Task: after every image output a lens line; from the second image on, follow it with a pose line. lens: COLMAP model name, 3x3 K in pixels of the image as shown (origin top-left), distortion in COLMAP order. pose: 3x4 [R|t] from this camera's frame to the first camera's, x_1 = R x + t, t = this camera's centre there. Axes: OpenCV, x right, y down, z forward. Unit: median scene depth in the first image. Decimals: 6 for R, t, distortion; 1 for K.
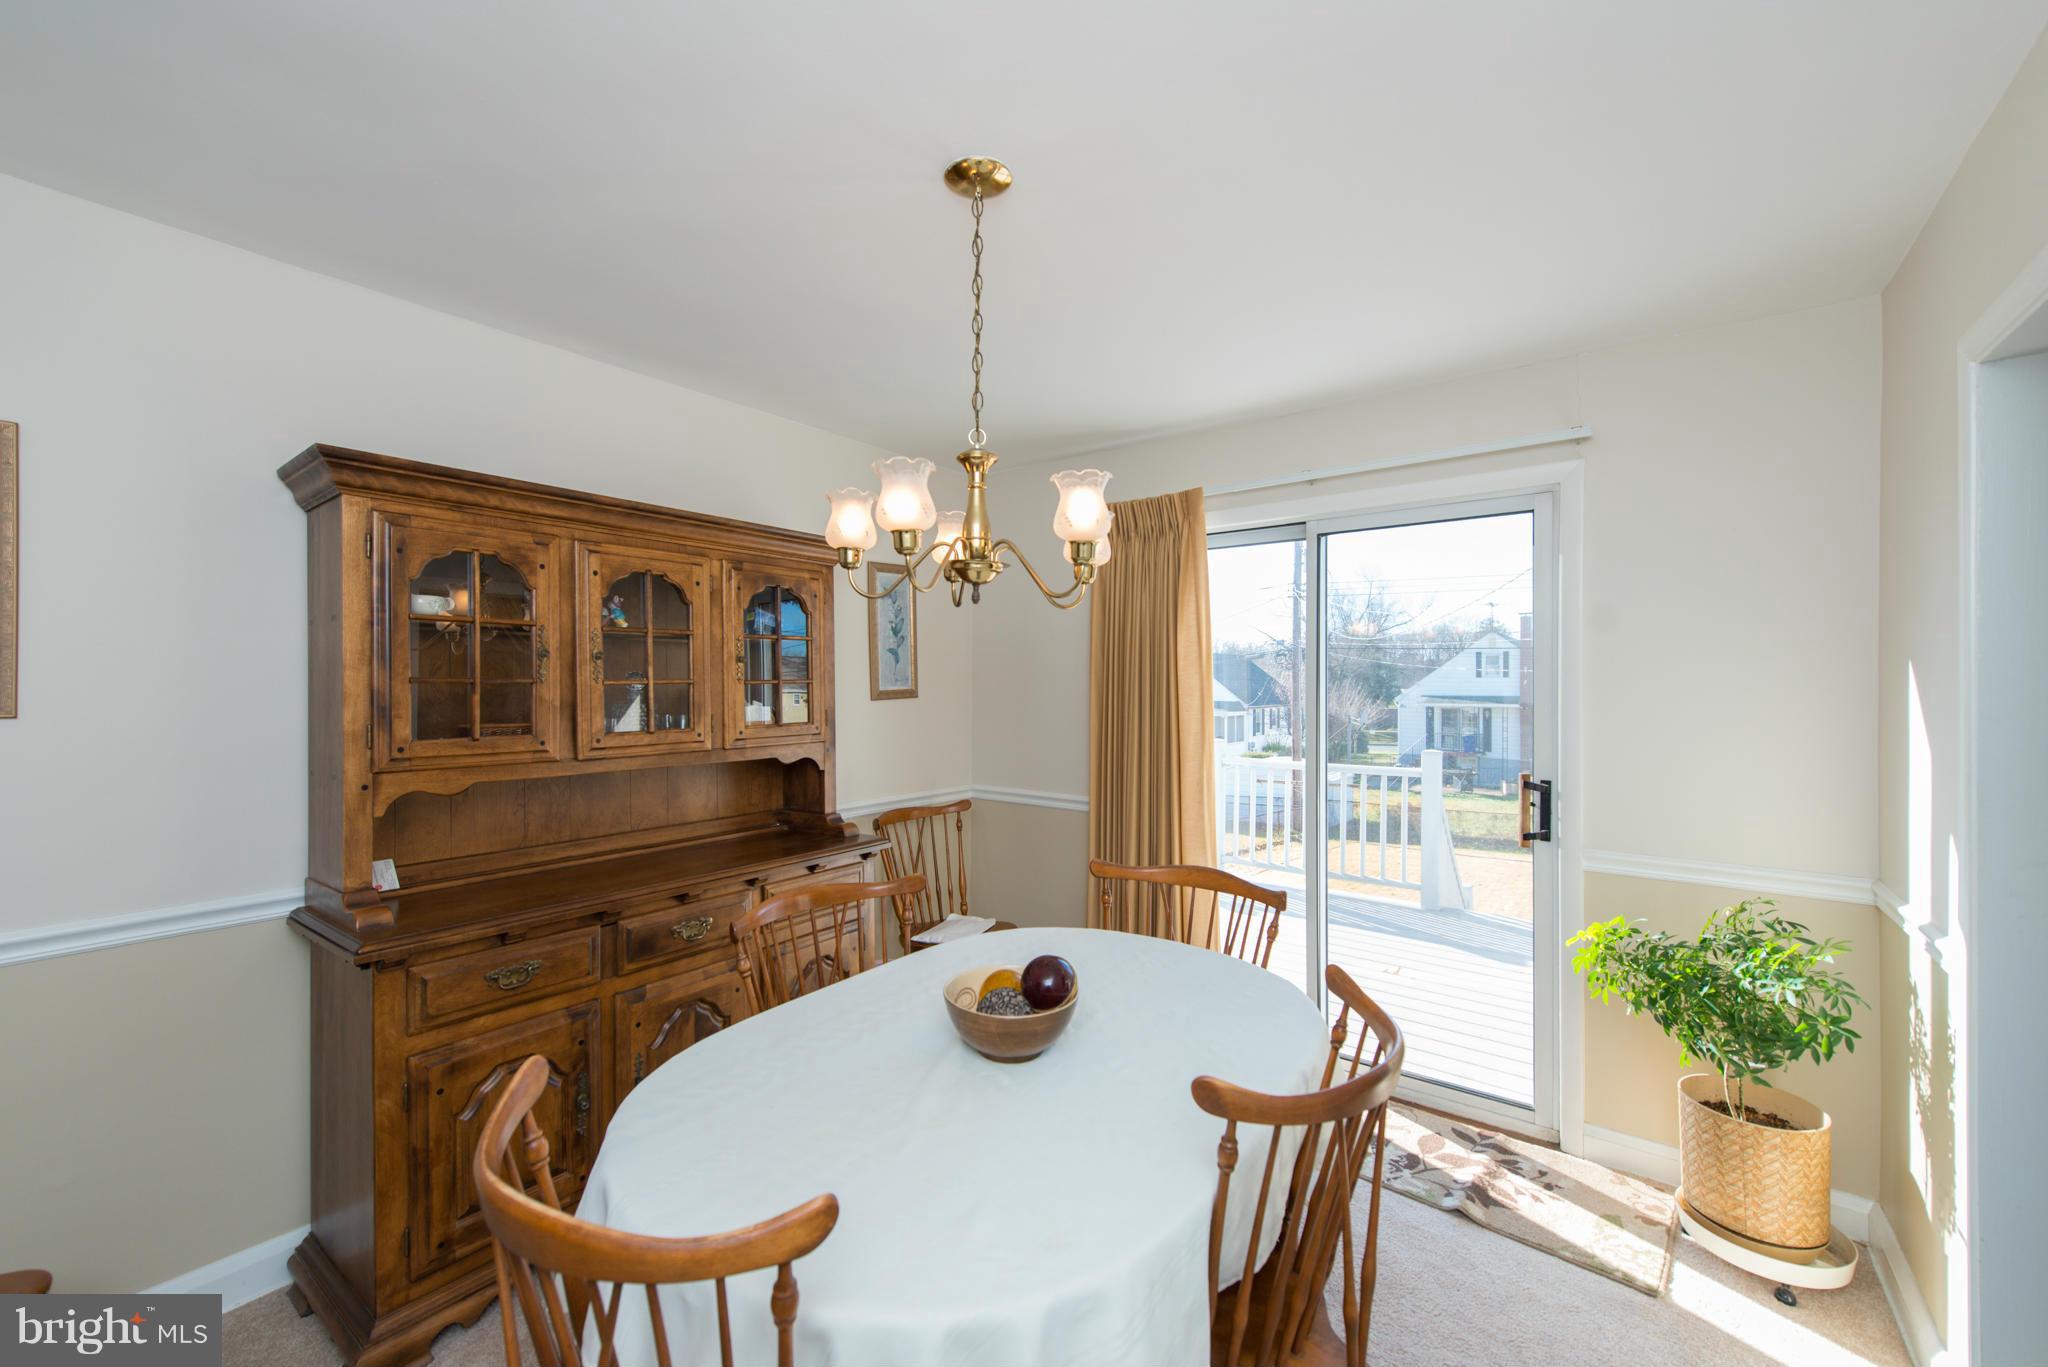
lens RADIAL K [[803.2, 0, 1021.9], [0, 803.2, 684.3], [0, 0, 1]] dist [0.007975, -0.001804]
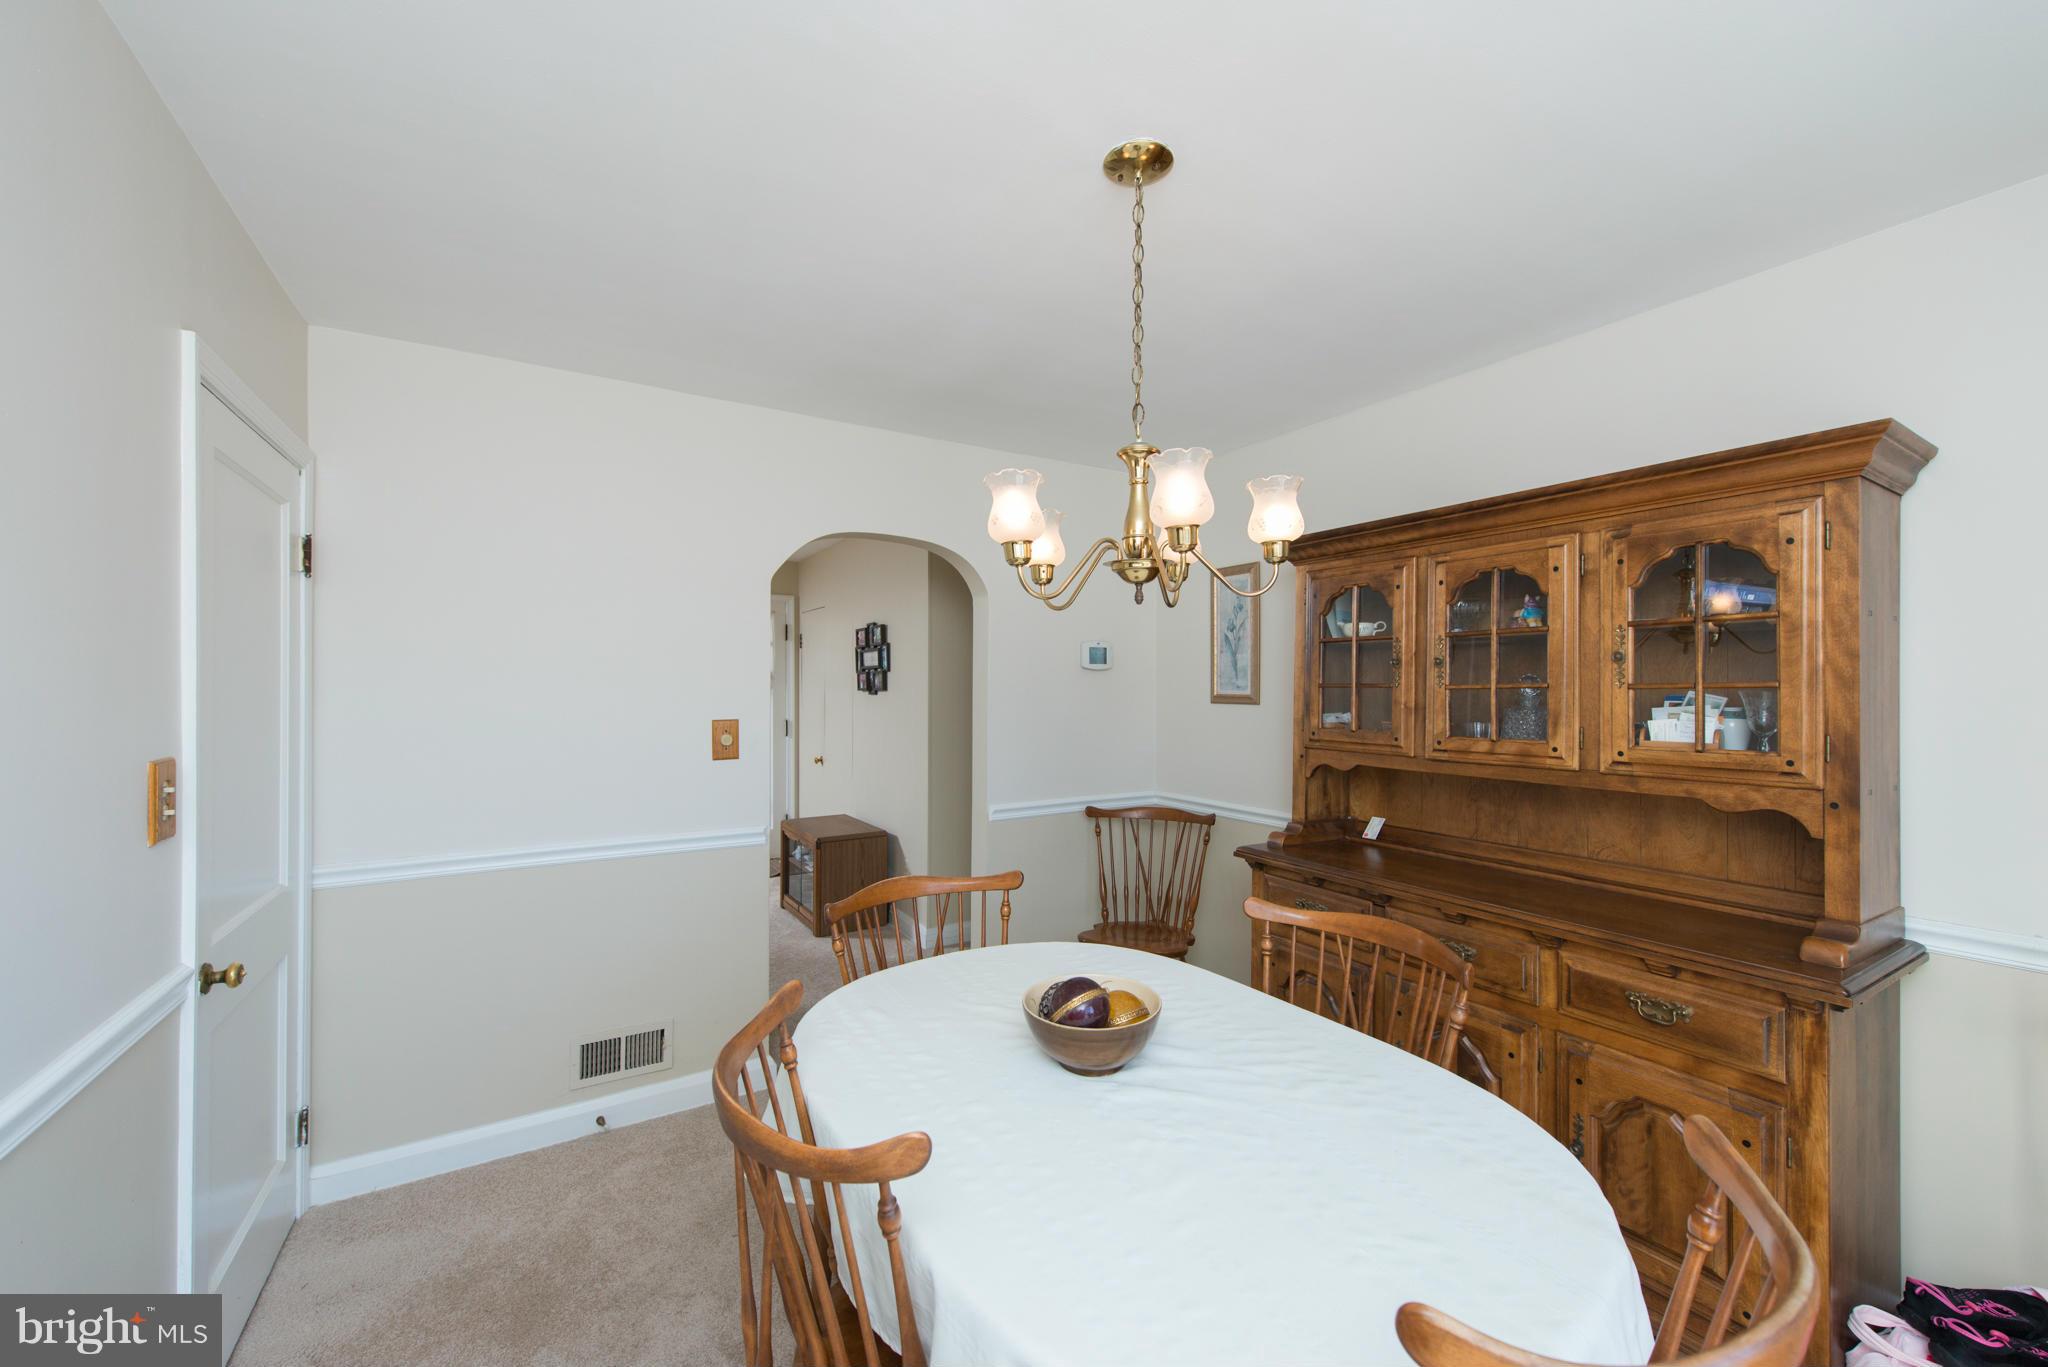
lens RADIAL K [[803.2, 0, 1022.4], [0, 803.2, 688.5], [0, 0, 1]] dist [0.007975, -0.001804]
pose [[-0.376507, -0.002817, -0.926410, 0.647184], [-0.004581, 0.999989, -0.001180, 0.003443], [0.926403, 0.003800, -0.376515, 0.889152]]
